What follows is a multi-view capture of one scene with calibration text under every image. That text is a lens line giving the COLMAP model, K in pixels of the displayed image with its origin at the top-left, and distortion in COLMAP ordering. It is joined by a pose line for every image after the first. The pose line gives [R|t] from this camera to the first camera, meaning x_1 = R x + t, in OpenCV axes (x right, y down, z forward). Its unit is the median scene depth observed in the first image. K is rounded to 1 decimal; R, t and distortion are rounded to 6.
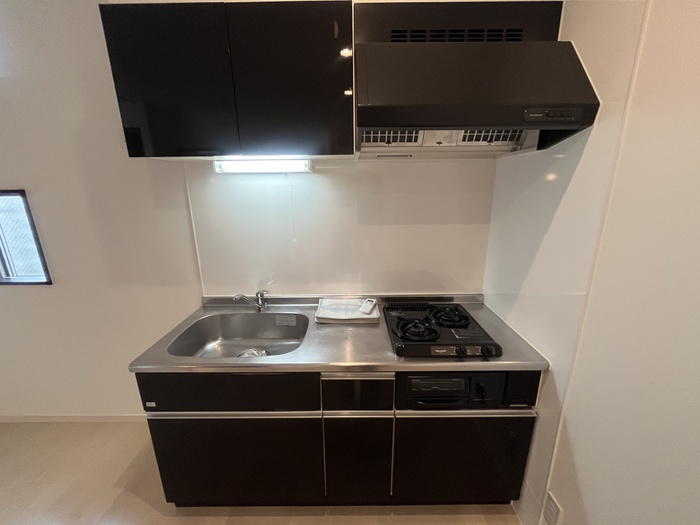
lens RADIAL K [[281.2, 0, 346.3], [0, 281.2, 262.3], [0, 0, 1]] dist [-0.005510, 0.000119]
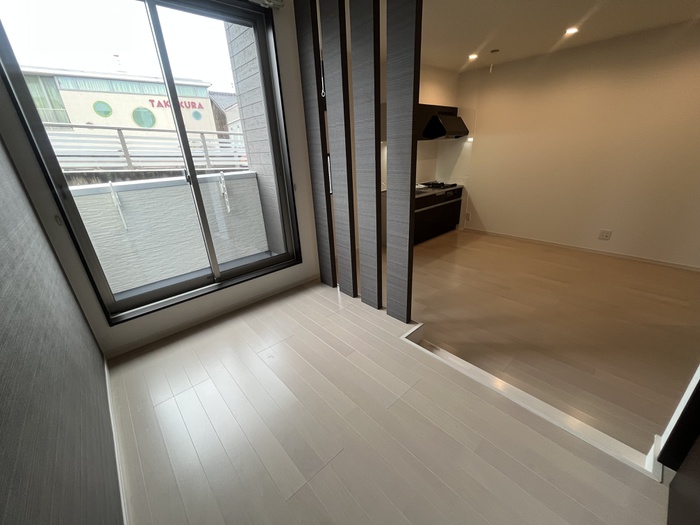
lens RADIAL K [[281.2, 0, 350.8], [0, 281.2, 260.2], [0, 0, 1]] dist [-0.005510, 0.000119]
pose [[0.748087, -0.274987, 0.603945, -3.167569], [0.209400, 0.961423, 0.178375, 0.272179], [-0.629697, -0.006974, 0.776810, -1.216080]]
